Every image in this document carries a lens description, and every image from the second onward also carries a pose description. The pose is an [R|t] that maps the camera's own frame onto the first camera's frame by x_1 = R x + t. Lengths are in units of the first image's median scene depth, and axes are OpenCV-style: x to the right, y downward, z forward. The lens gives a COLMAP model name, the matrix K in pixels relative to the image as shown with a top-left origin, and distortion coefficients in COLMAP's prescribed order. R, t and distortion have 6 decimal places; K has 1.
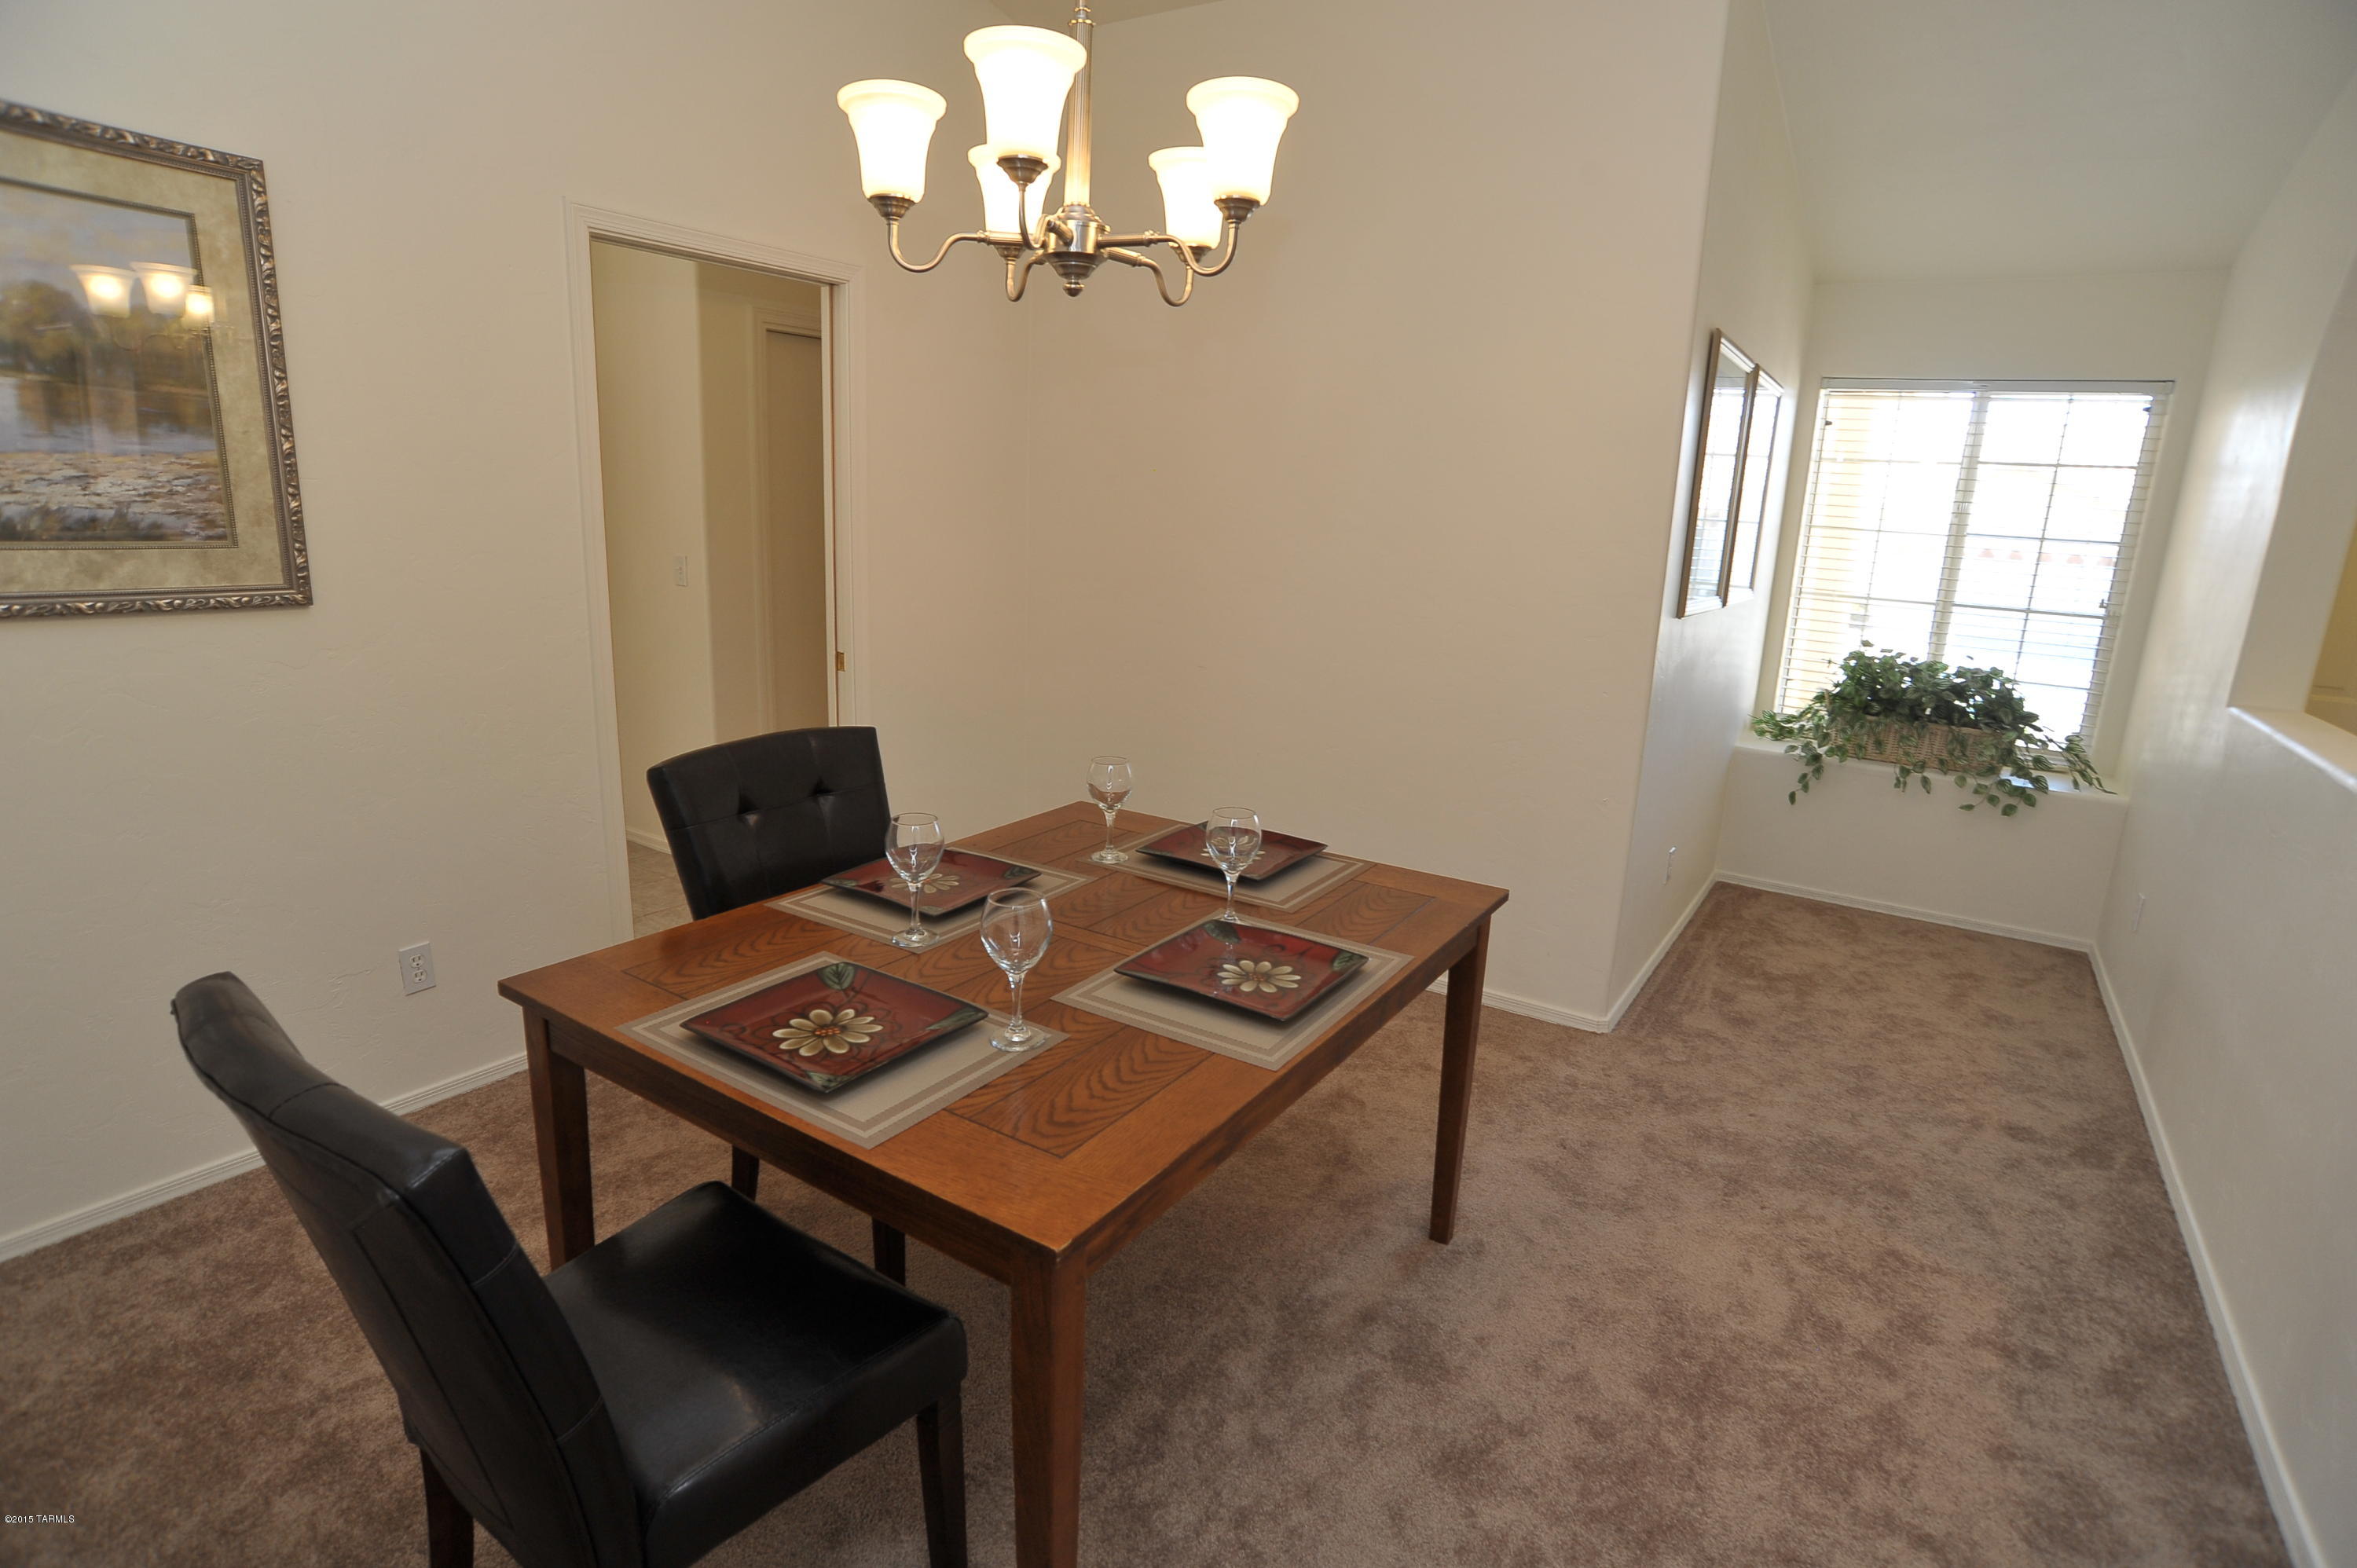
lens RADIAL K [[1199.5, 0, 1179.0], [0, 1199.5, 793.7], [0, 0, 1]] dist [-0.105283, 0.054421]
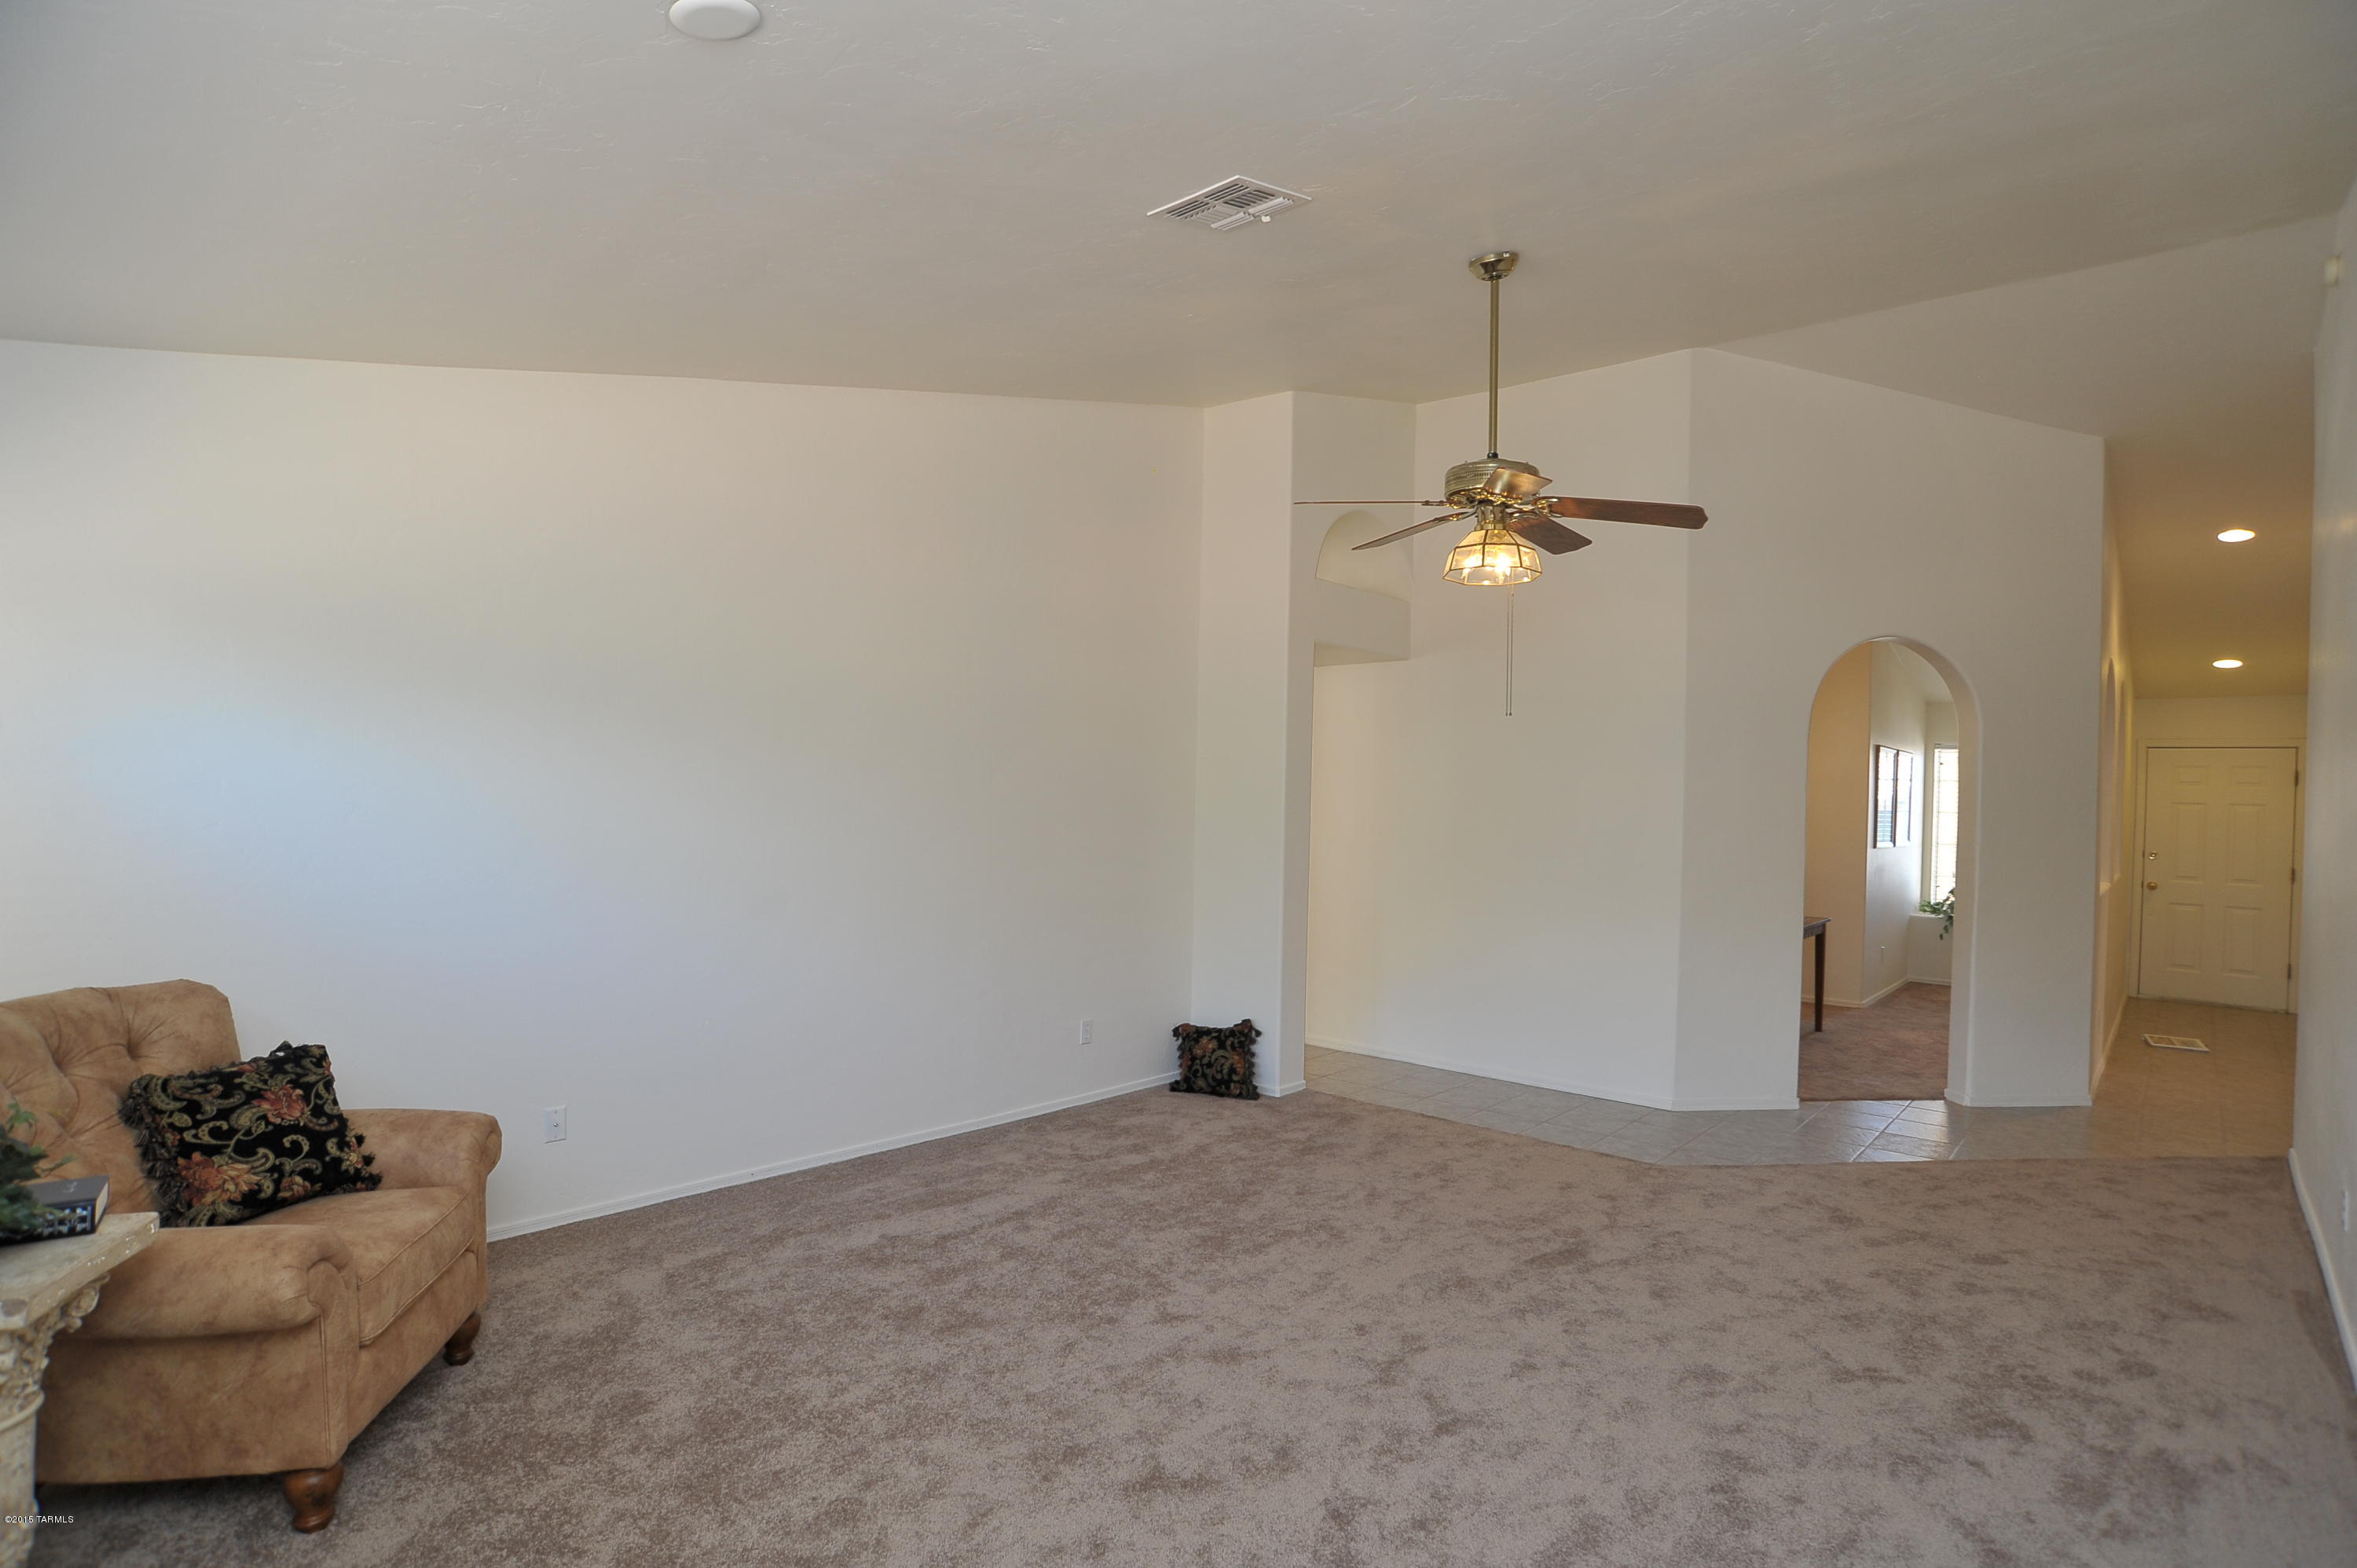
lens RADIAL K [[1199.5, 0, 1179.0], [0, 1199.5, 793.7], [0, 0, 1]] dist [-0.105283, 0.054421]
pose [[0.990241, -0.014855, -0.138575, -0.561548], [-0.022007, 0.965164, -0.260718, 0.336310], [0.137620, 0.261223, 0.955418, -1.285806]]
